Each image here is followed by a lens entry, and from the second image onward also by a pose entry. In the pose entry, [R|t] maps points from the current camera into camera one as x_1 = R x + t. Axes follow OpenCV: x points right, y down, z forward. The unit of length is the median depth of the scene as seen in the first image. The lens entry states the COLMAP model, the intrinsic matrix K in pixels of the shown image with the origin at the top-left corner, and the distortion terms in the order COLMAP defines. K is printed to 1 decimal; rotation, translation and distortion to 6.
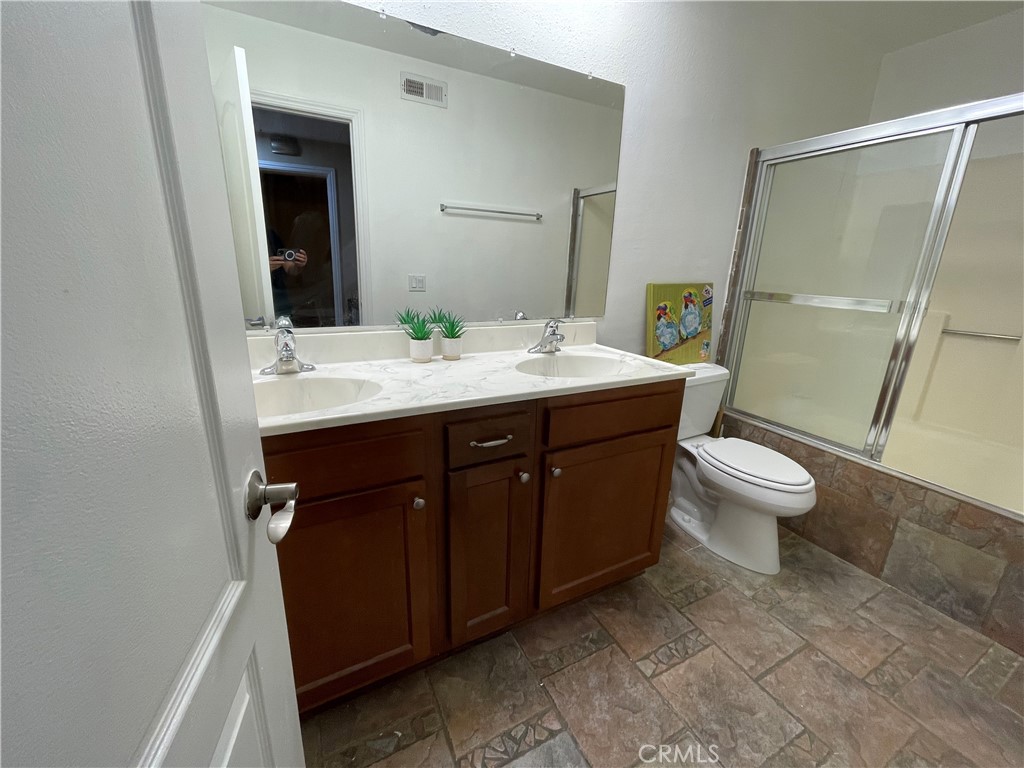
lens RADIAL K [[424.1, 0, 514.5], [0, 424.1, 381.6], [0, 0, 1]] dist [-0.003662, -0.000168]
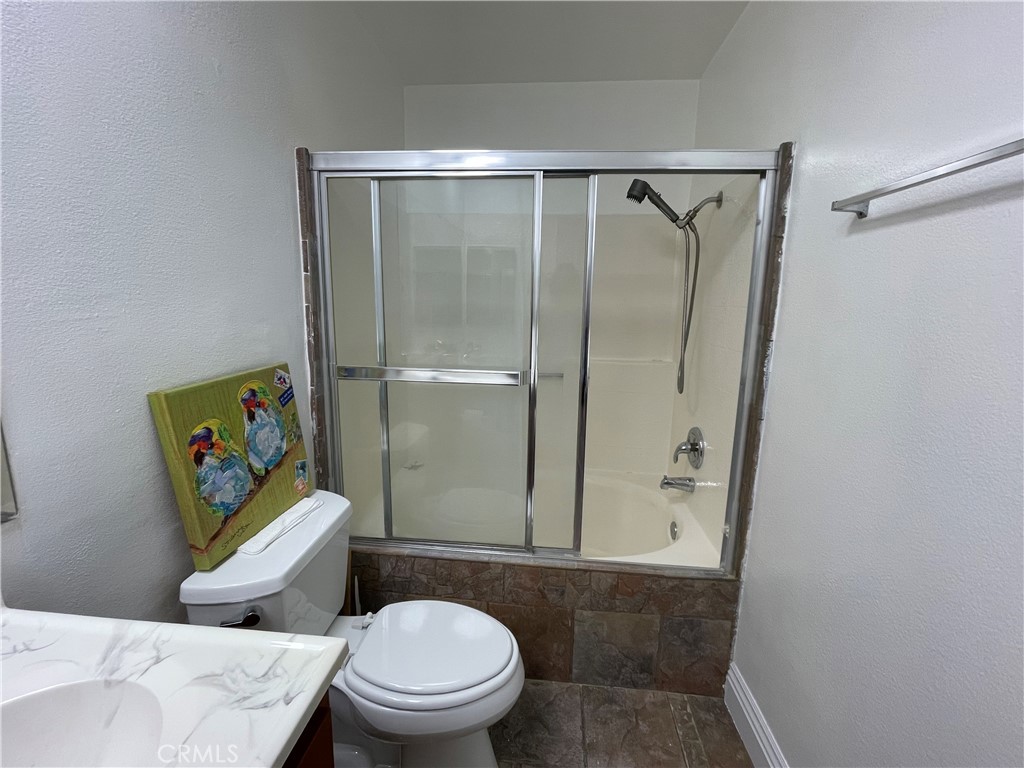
lens RADIAL K [[424.1, 0, 505.7], [0, 424.1, 376.3], [0, 0, 1]] dist [-0.003662, -0.000168]
pose [[0.548719, -0.176963, 0.817063, 0.158139], [0.212928, 0.974691, 0.068106, -0.196069], [-0.808436, 0.136604, 0.572512, 0.437856]]
